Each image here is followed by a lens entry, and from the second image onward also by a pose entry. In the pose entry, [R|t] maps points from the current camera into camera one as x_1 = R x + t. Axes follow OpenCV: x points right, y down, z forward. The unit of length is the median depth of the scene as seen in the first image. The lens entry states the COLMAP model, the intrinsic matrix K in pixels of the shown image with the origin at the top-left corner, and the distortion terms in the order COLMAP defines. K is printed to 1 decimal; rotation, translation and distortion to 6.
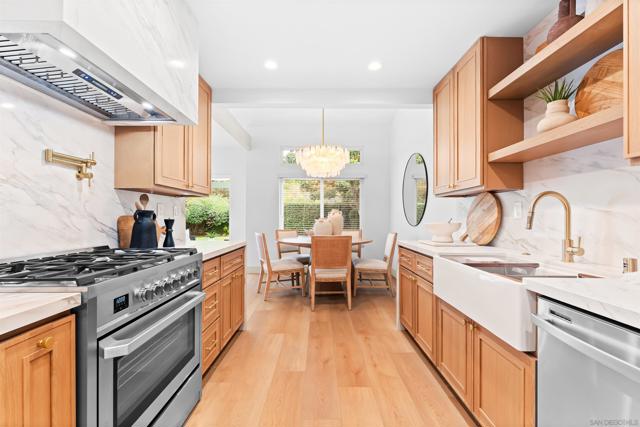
lens RADIAL K [[287.4, 0, 321.2], [0, 287.4, 216.5], [0, 0, 1]] dist [0.004597, 0.000321]
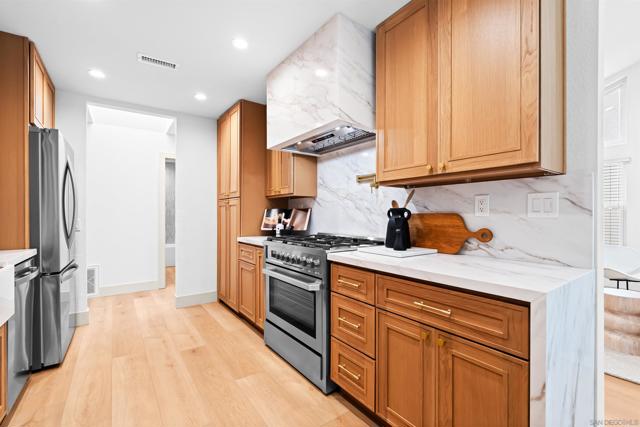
lens RADIAL K [[287.4, 0, 320.2], [0, 287.4, 216.3], [0, 0, 1]] dist [0.004597, 0.000321]
pose [[-0.812812, -0.005687, -0.582498, 0.202568], [-0.002932, 0.999980, -0.005672, 0.017064], [0.582519, -0.002902, -0.812812, 1.974020]]
